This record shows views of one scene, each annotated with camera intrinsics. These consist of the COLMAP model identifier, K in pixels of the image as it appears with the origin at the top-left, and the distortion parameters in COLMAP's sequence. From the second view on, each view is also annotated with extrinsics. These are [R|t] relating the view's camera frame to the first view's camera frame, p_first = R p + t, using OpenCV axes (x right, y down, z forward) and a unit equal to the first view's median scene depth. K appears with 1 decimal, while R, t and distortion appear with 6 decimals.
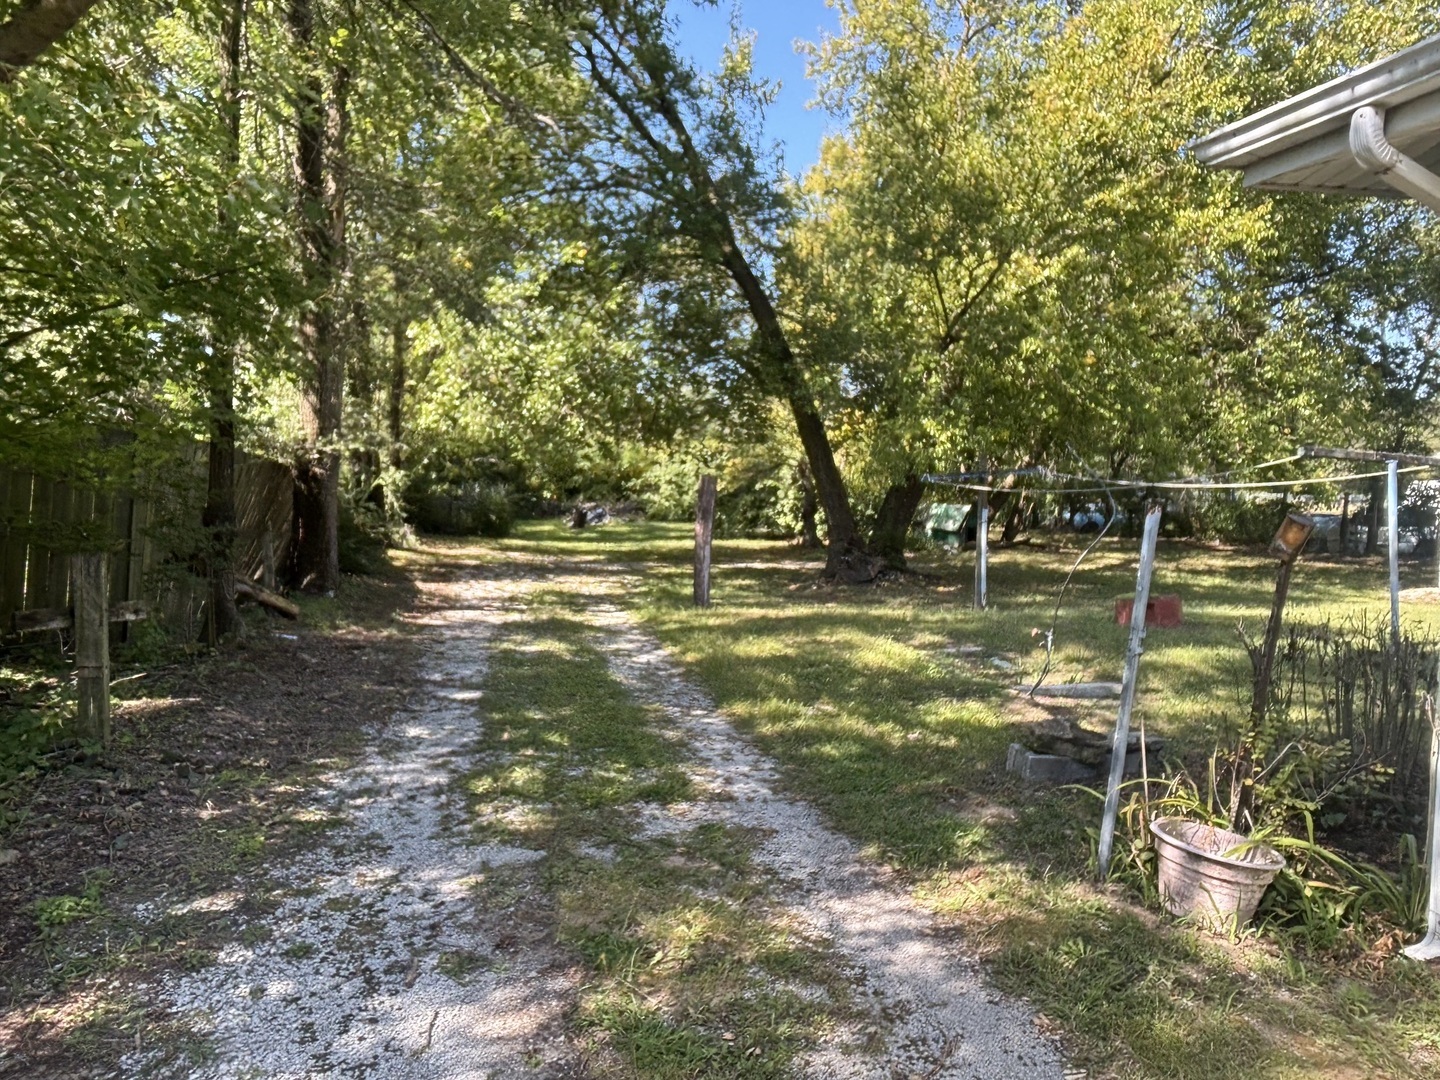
lens RADIAL K [[969.9, 0, 719.8], [0, 969.9, 529.3], [0, 0, 1]] dist [-0.002987, -0.000025]
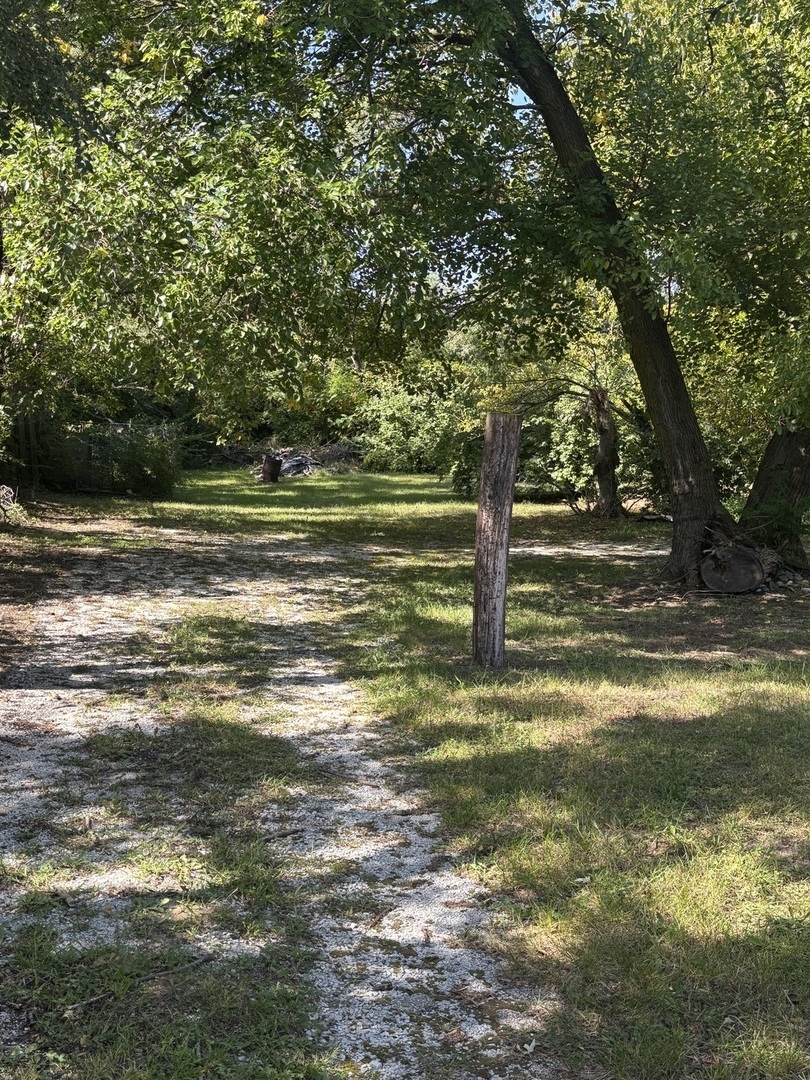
lens RADIAL K [[1181.9, 0, 408.9], [0, 1181.9, 546.0], [0, 0, 1]] dist [0.155832, 0.000000]
pose [[0.999506, -0.001120, -0.031397, -0.017572], [0.003004, 0.998192, 0.060024, -0.009849], [0.031273, -0.060089, 0.997703, 0.150608]]
